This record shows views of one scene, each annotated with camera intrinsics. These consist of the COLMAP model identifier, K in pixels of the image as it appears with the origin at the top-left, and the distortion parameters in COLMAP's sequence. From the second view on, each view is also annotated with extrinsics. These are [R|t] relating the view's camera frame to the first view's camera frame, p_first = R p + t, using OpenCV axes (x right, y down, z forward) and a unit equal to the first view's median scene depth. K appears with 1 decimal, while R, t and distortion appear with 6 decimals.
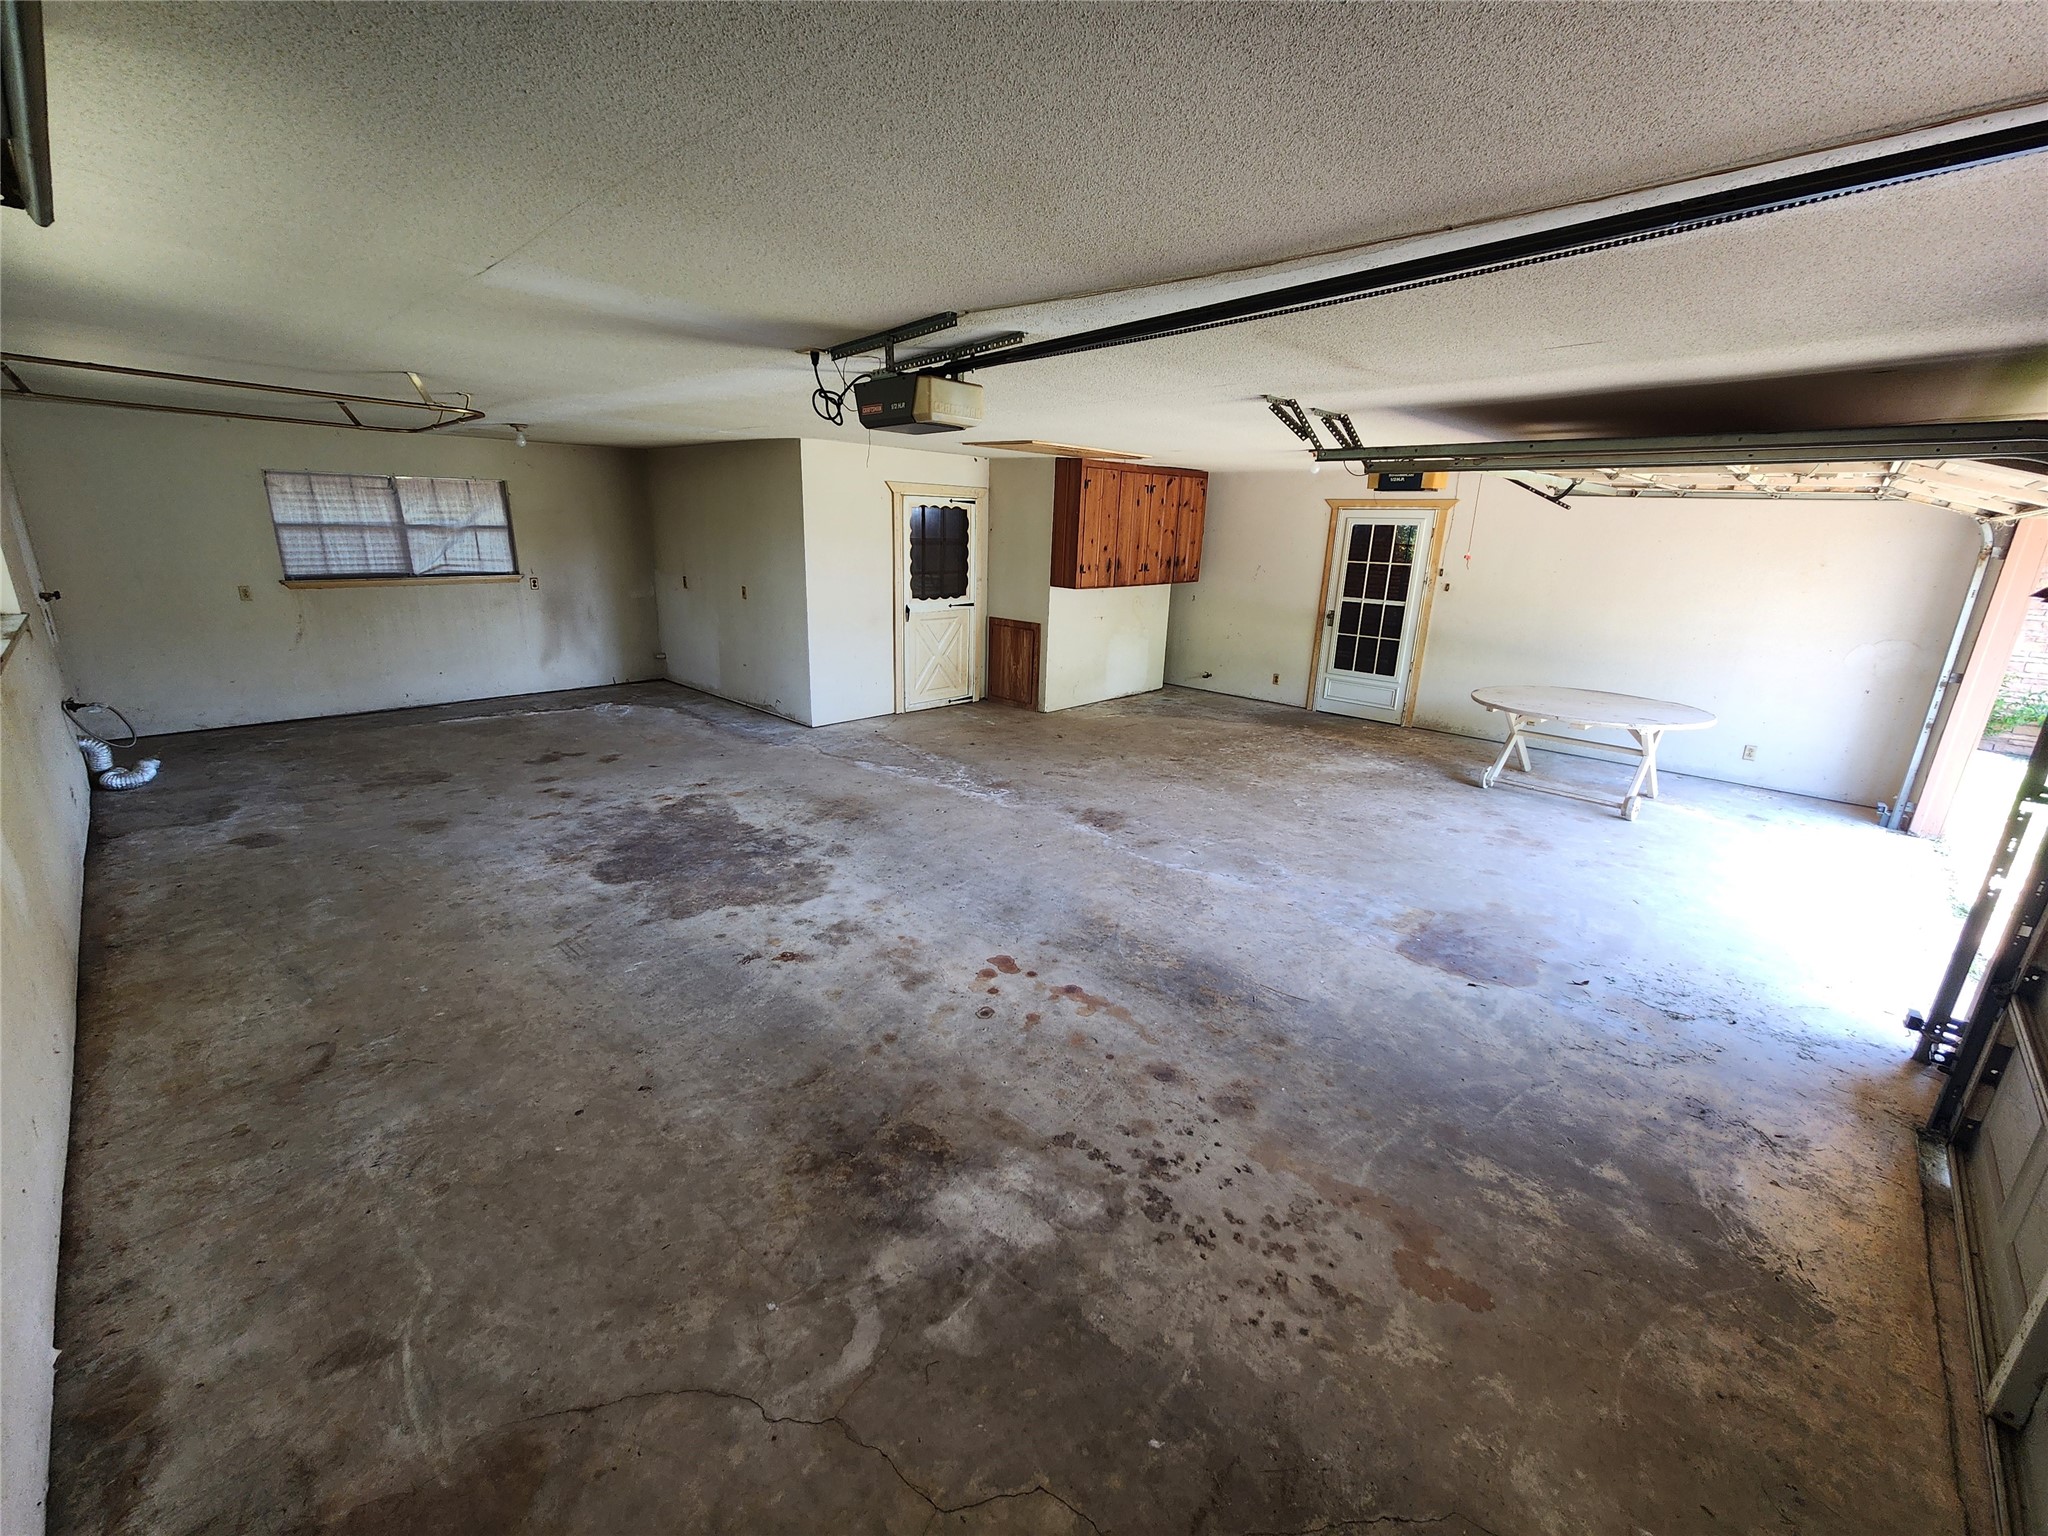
lens RADIAL K [[839.0, 0, 1015.7], [0, 839.0, 776.1], [0, 0, 1]] dist [0.004400, -0.000171]
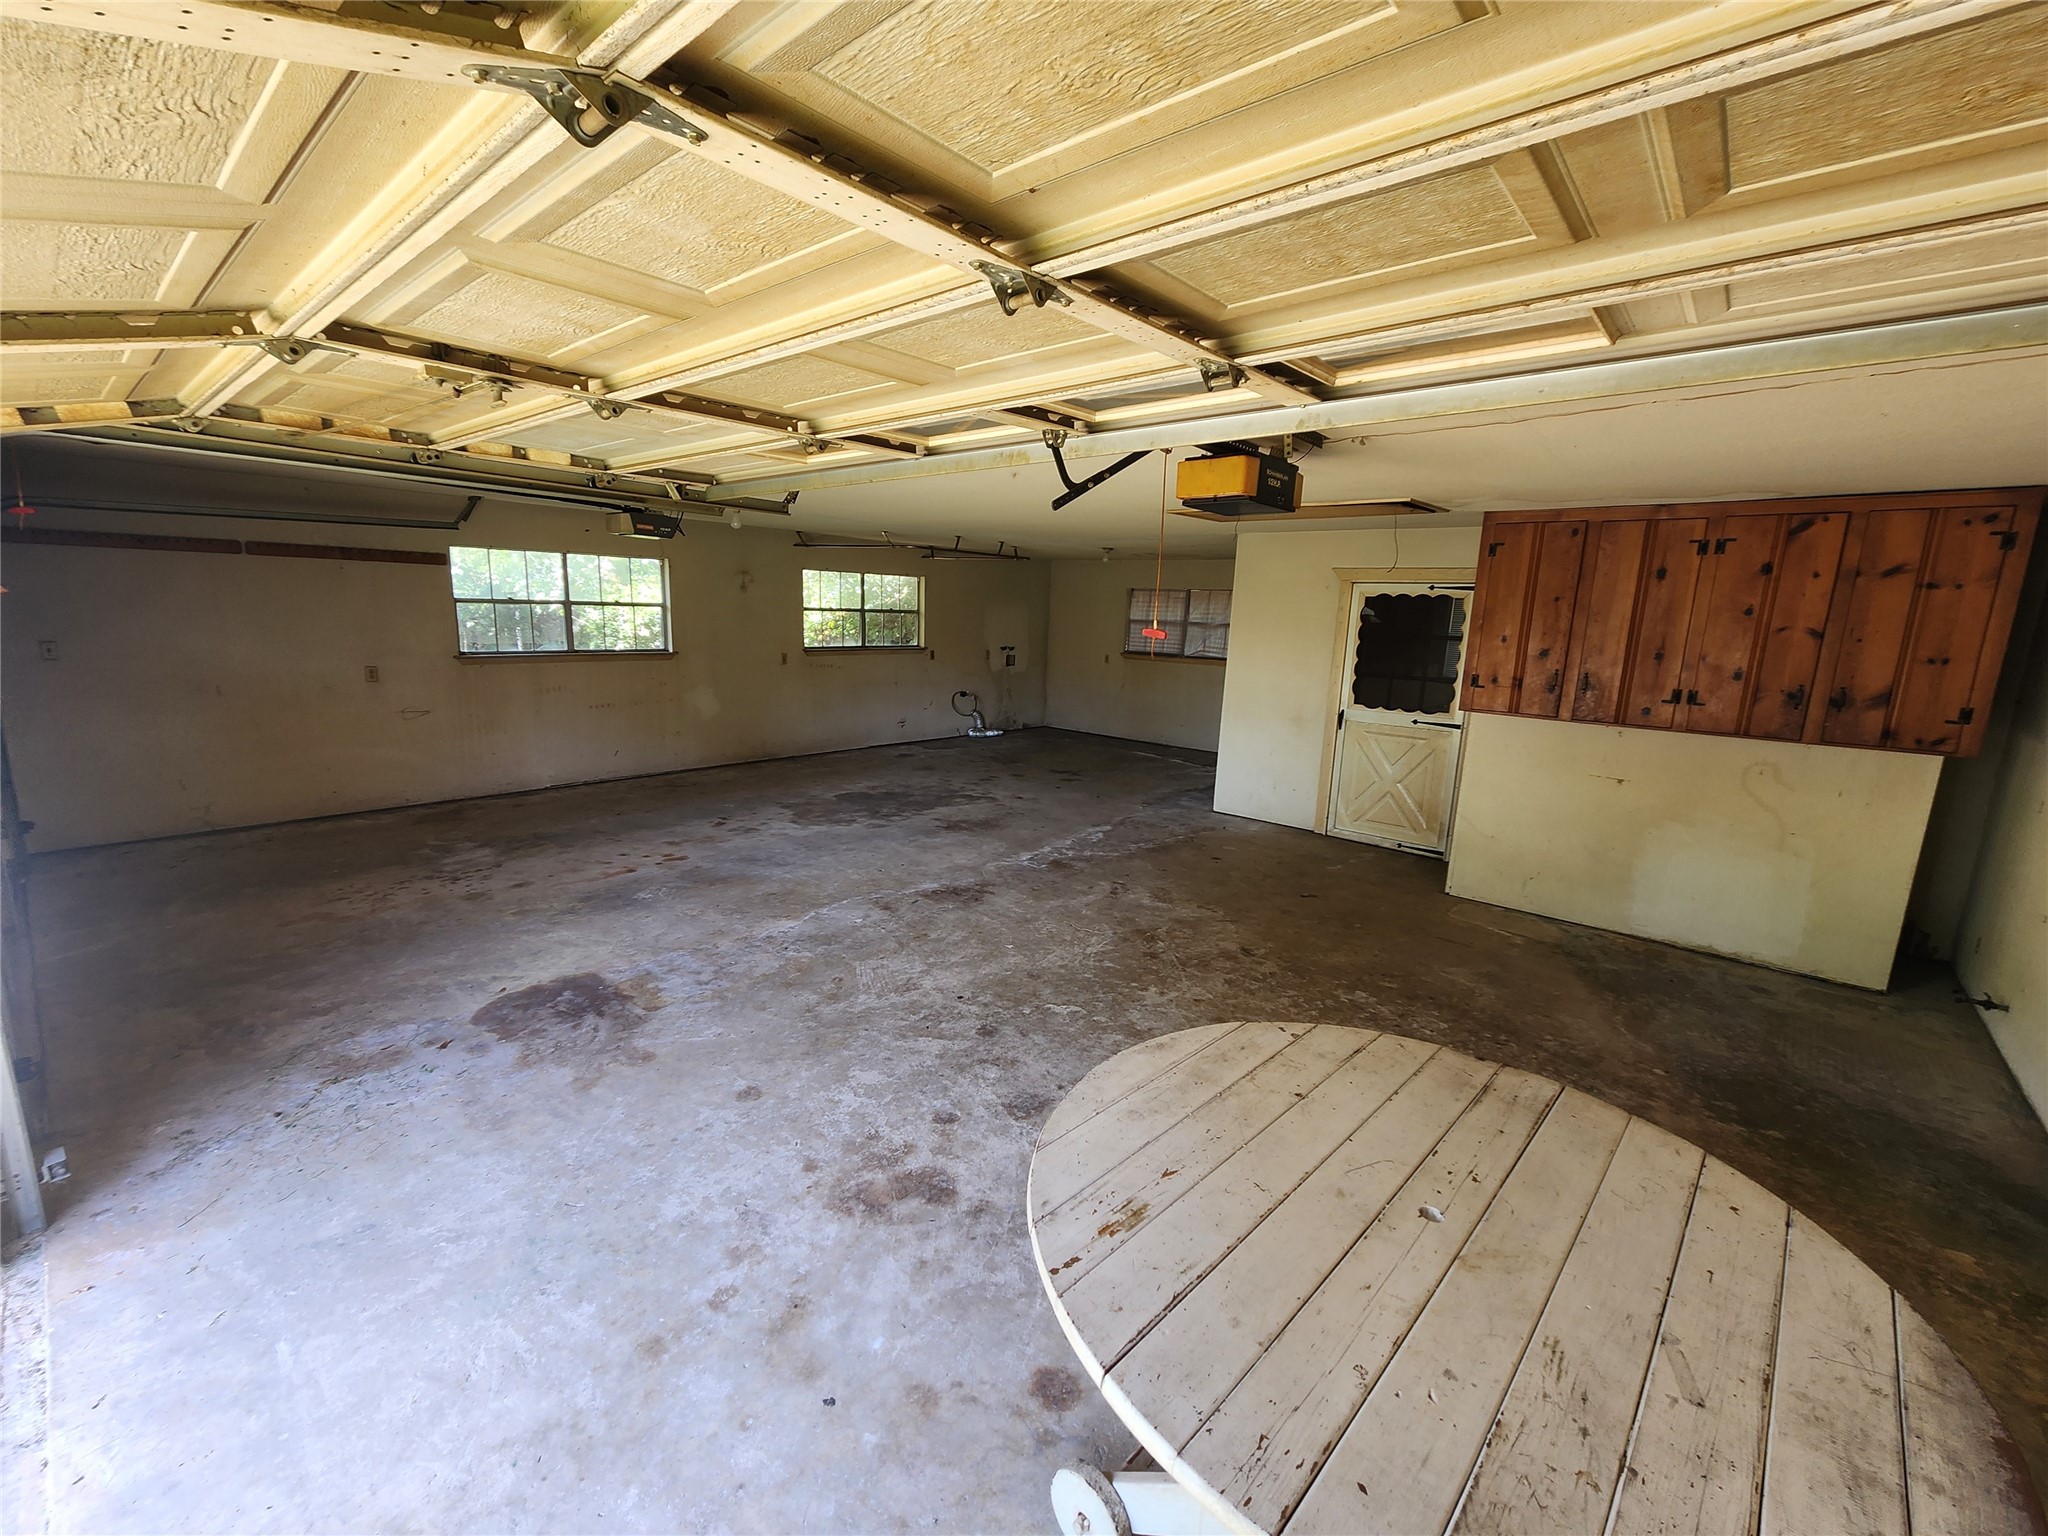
lens RADIAL K [[839.0, 0, 1018.4], [0, 839.0, 762.1], [0, 0, 1]] dist [0.004400, -0.000171]
pose [[0.055389, 0.155593, -0.986267, 1.060831], [-0.323053, 0.937445, 0.129748, -0.244081], [0.944759, 0.311430, 0.102189, 0.956420]]
